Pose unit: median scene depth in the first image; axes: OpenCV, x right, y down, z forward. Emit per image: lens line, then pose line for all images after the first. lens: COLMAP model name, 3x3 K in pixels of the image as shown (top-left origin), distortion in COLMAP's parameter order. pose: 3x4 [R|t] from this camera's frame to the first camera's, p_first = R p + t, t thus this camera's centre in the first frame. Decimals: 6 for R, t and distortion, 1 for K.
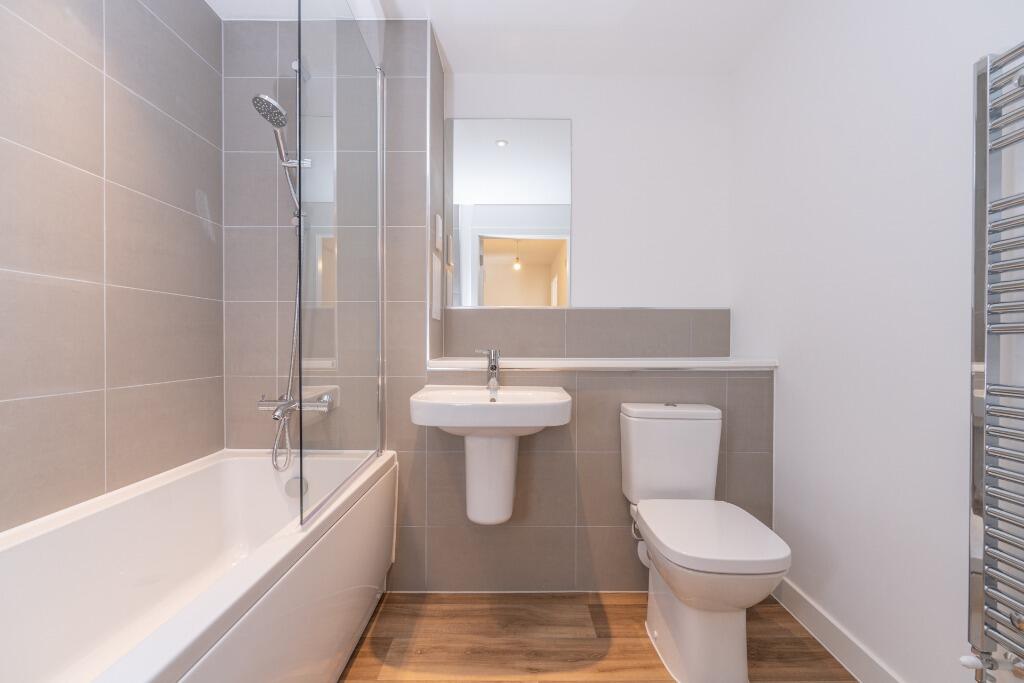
lens RADIAL K [[455.0, 0, 512.0], [0, 455.0, 341.5], [0, 0, 1]] dist [-0.000826, 0.000053]
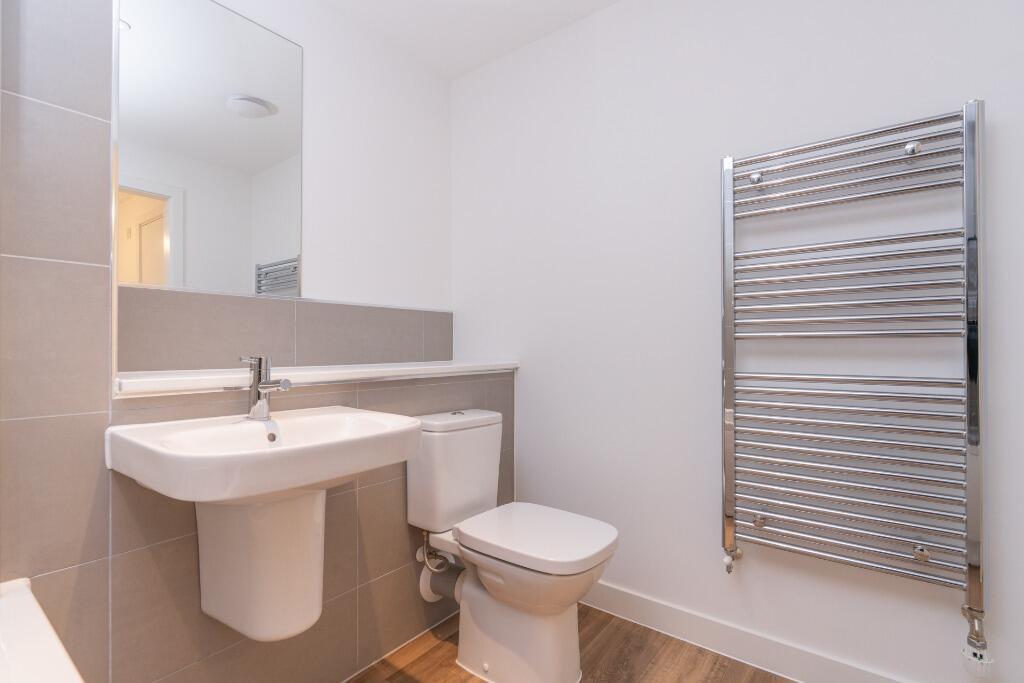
lens RADIAL K [[486.0, 0, 513.0], [0, 486.0, 345.6], [0, 0, 1]] dist [-0.000205, 0.000061]
pose [[0.607329, 0.003881, 0.794441, -0.363871], [-0.002177, 0.999992, -0.003220, 0.005455], [-0.794447, 0.000226, 0.607333, 0.314312]]
